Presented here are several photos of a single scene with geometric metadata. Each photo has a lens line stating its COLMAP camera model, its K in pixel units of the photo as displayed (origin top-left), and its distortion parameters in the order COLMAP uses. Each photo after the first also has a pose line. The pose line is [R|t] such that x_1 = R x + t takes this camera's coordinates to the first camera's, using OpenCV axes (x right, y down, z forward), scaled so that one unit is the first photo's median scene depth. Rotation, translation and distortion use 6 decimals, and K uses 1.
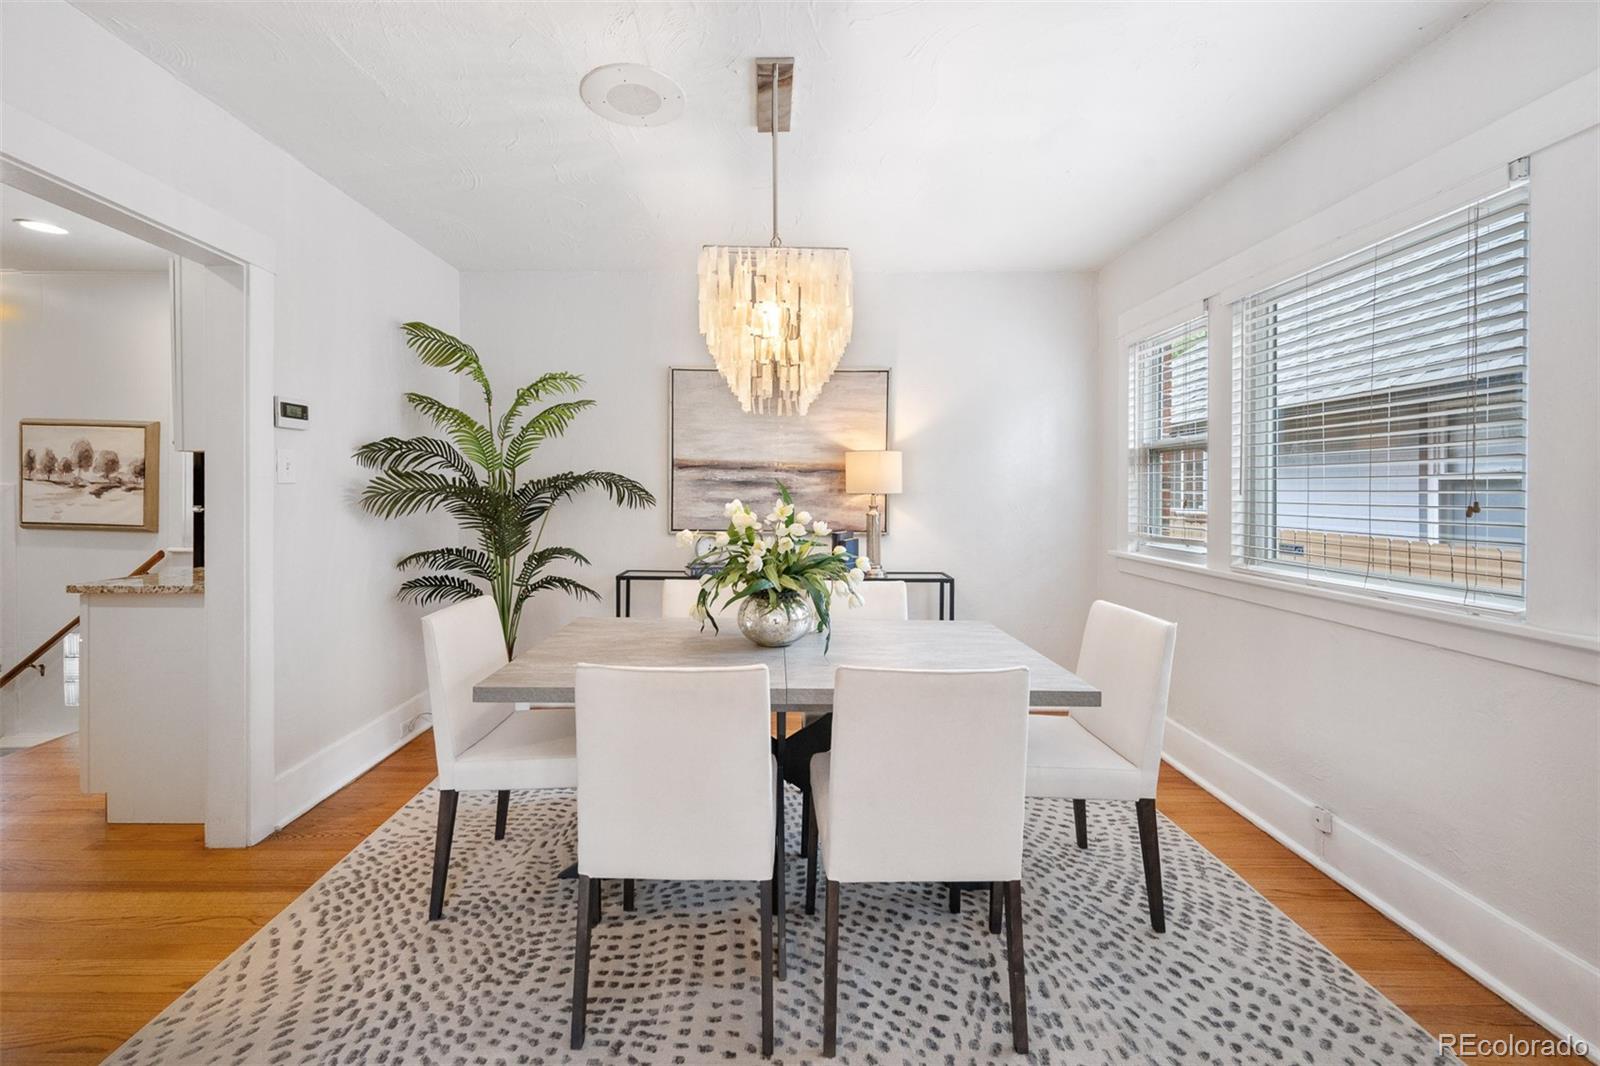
lens RADIAL K [[642.7, 0, 797.1], [0, 642.7, 533.2], [0, 0, 1]] dist [-0.002725, 0.000038]
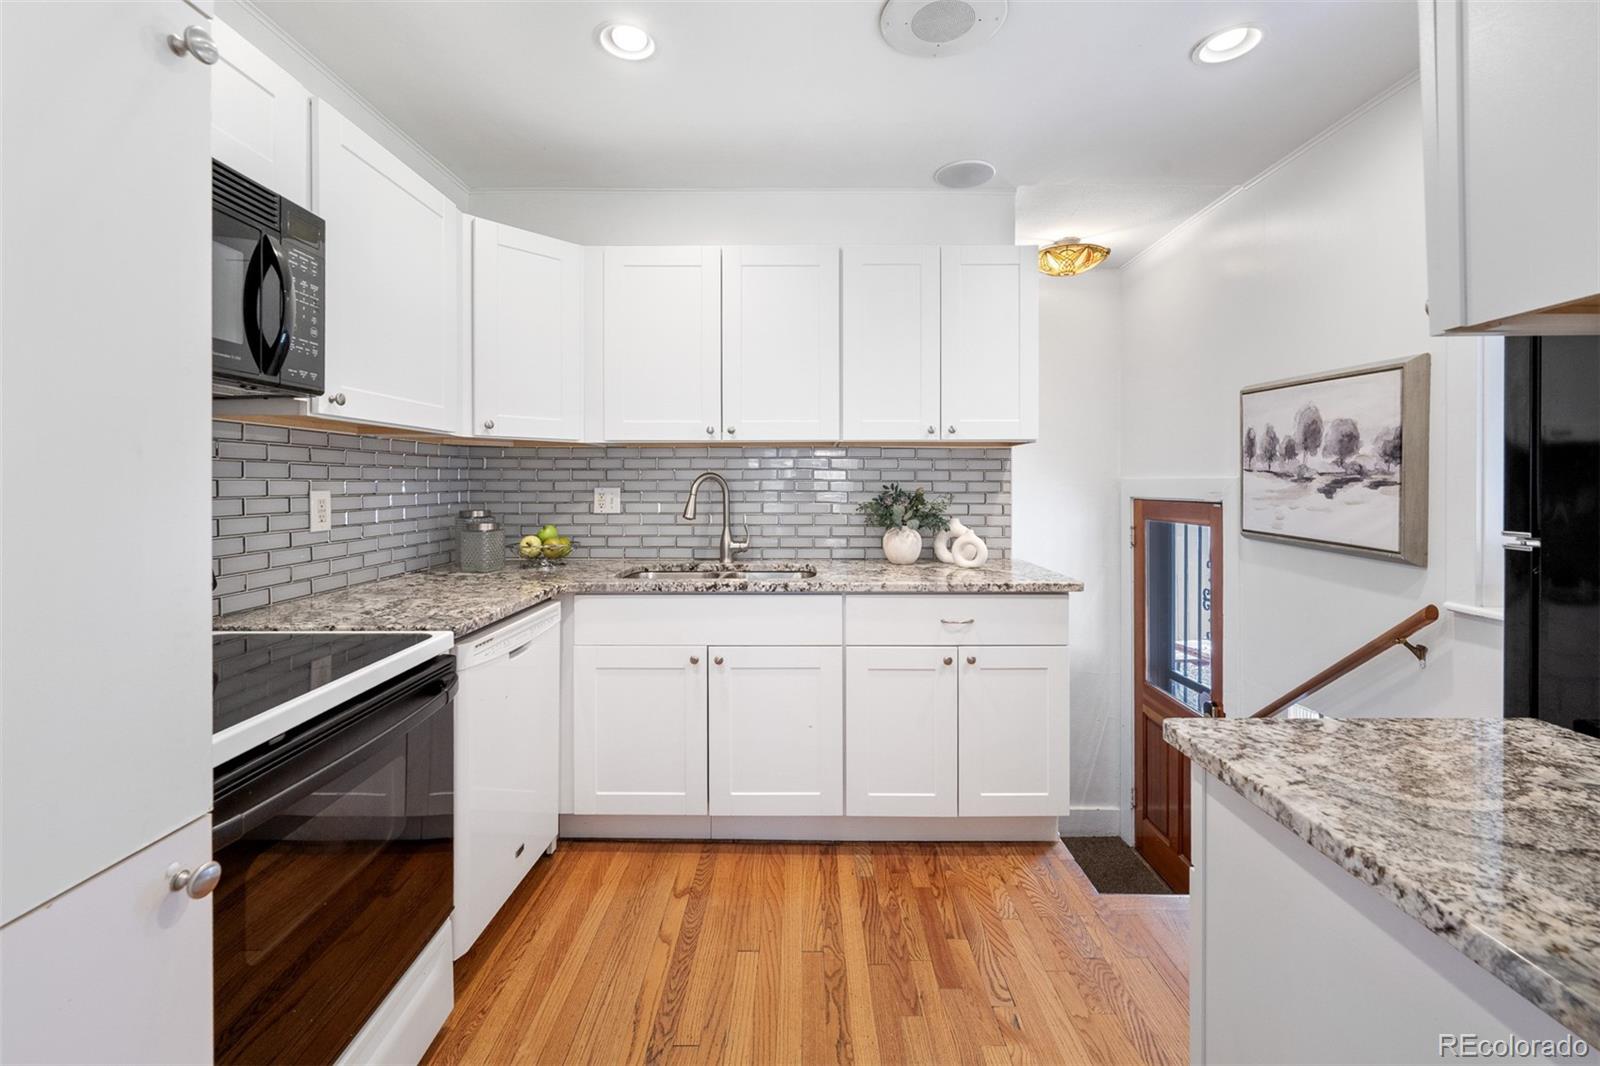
lens RADIAL K [[642.7, 0, 793.0], [0, 642.7, 479.5], [0, 0, 1]] dist [-0.002725, 0.000038]
pose [[-0.007457, -0.008531, -0.999936, -0.479455], [-0.001267, 0.999963, -0.008522, -0.066931], [0.999971, 0.001203, -0.007468, 0.496316]]
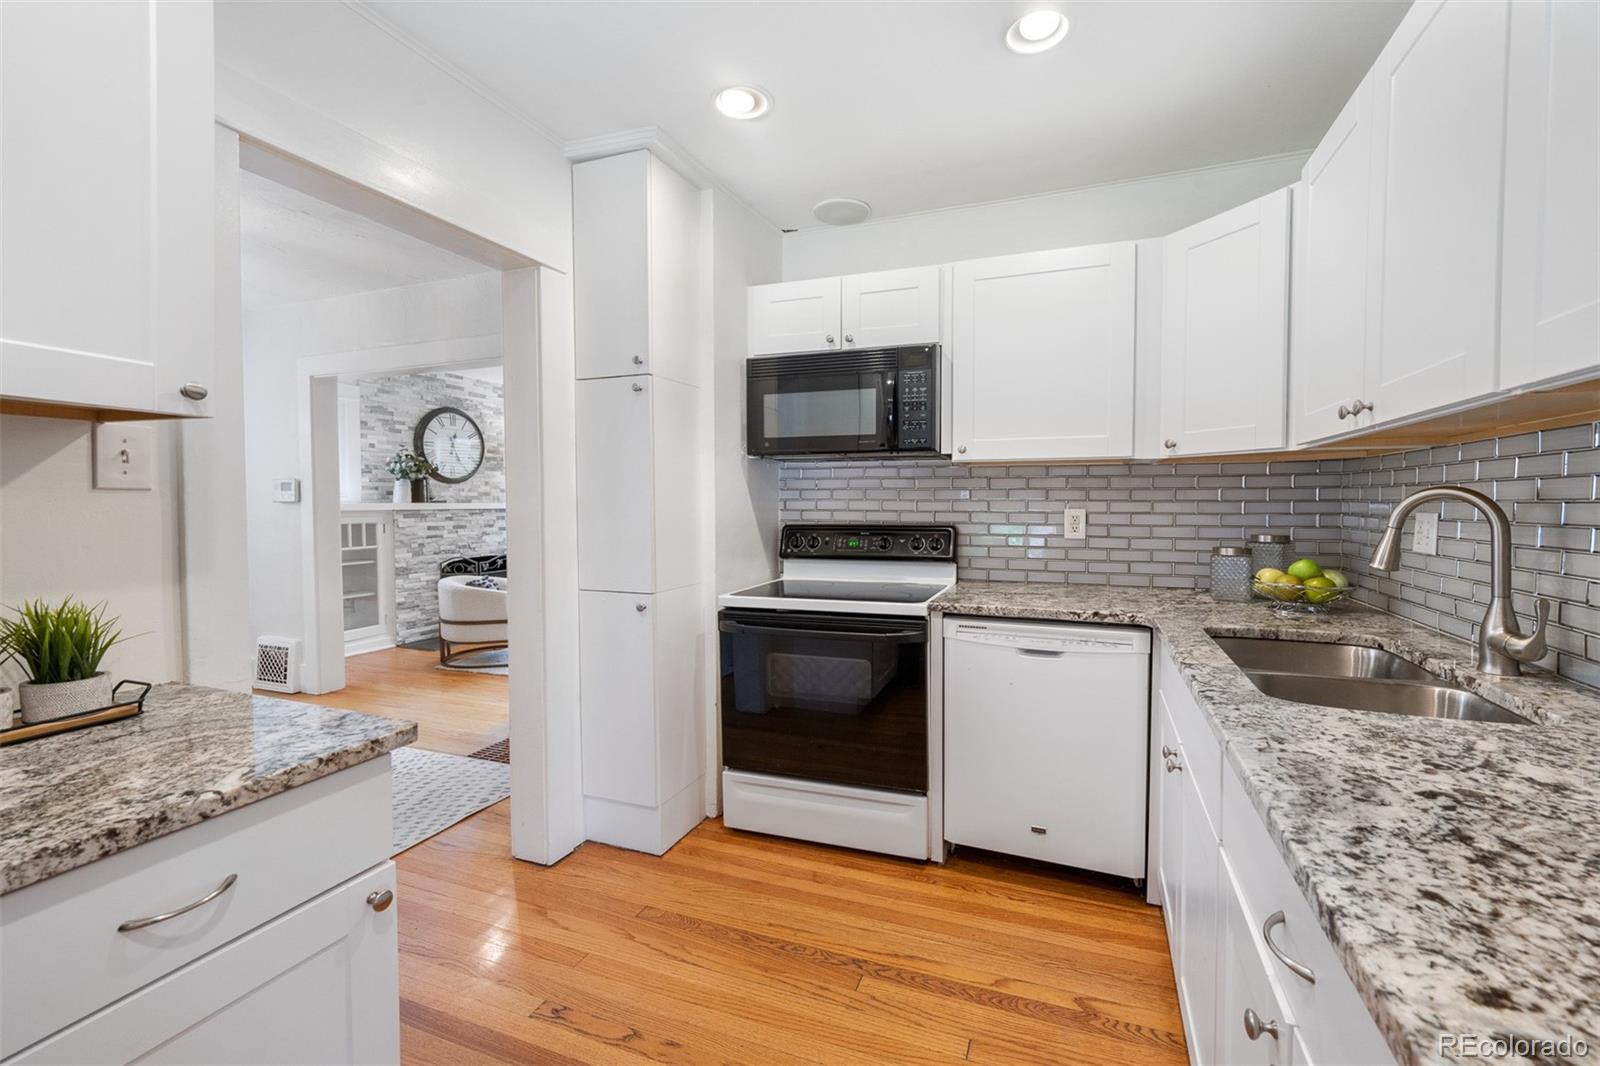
lens RADIAL K [[642.7, 0, 893.2], [0, 642.7, 516.8], [0, 0, 1]] dist [-0.002725, 0.000038]
pose [[-0.964041, -0.015539, 0.265299, -1.543003], [-0.007843, 0.999518, 0.030044, -0.079371], [-0.265638, 0.026883, -0.963698, 1.214031]]
